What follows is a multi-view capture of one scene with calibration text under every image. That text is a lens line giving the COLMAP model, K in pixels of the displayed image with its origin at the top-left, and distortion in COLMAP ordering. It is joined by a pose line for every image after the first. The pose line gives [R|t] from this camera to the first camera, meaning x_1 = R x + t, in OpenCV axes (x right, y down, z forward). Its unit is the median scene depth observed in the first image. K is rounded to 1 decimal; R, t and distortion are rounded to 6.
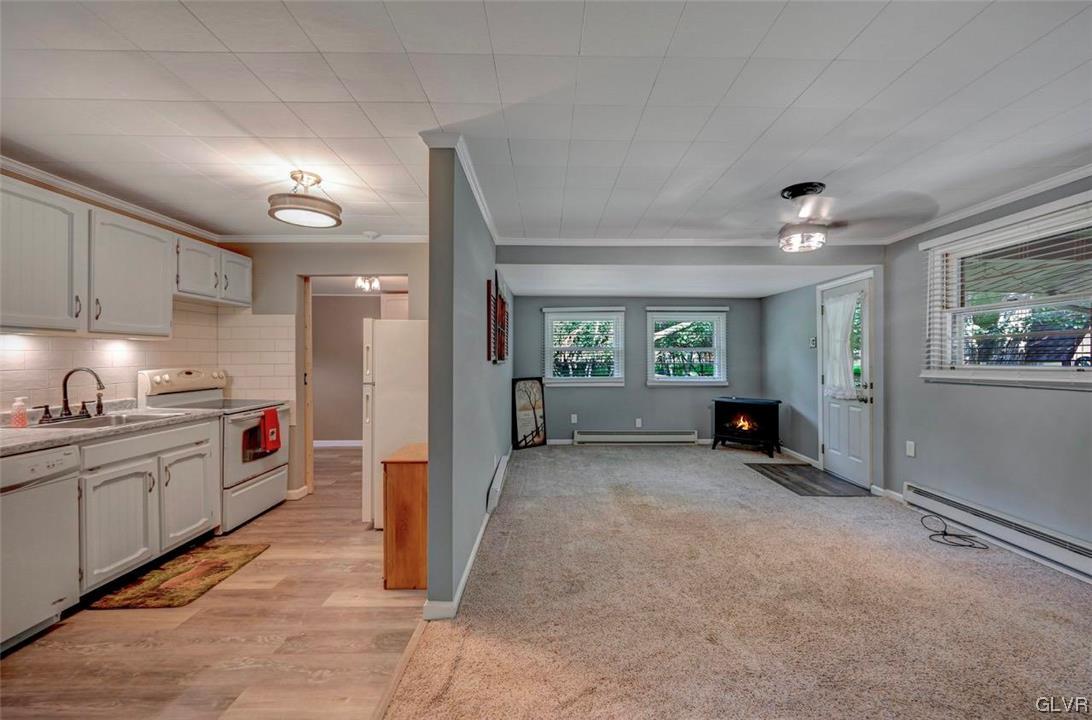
lens RADIAL K [[450.1, 0, 546.0], [0, 450.1, 360.0], [0, 0, 1]] dist [0.000195, 0.000028]
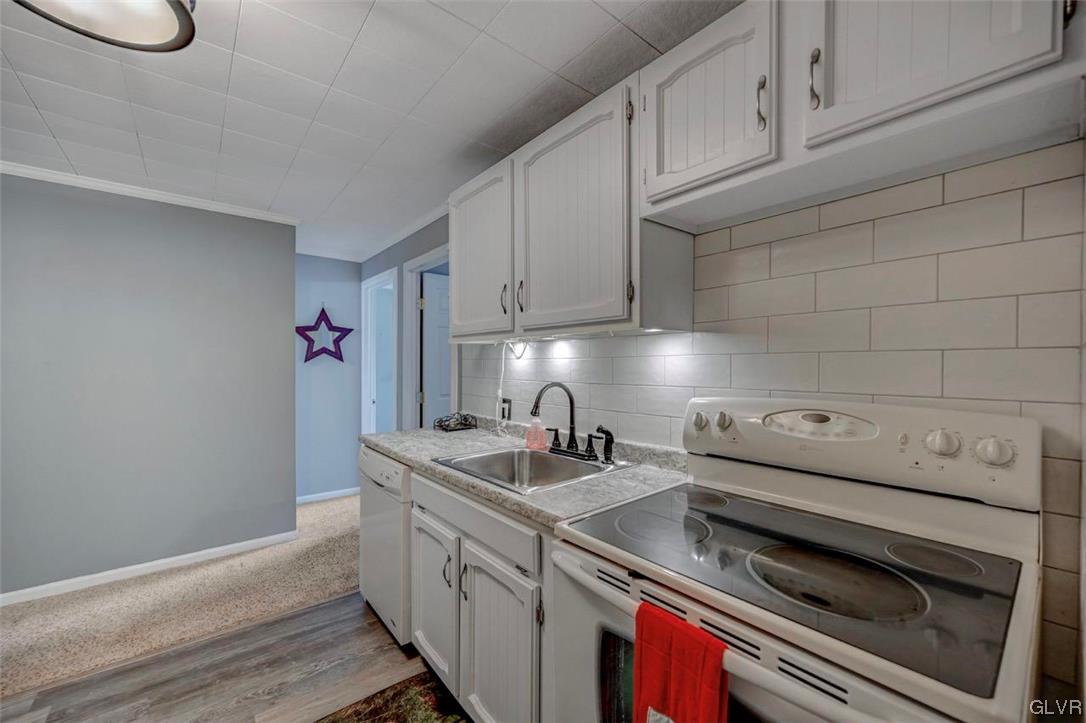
lens RADIAL K [[434.4, 0, 543.0], [0, 434.4, 361.5], [0, 0, 1]] dist [-0.000878, -0.000021]
pose [[-0.777832, 0.002476, -0.628467, -0.437271], [0.001301, 0.999996, 0.002329, -0.012346], [0.628471, 0.000994, -0.777833, 1.117101]]
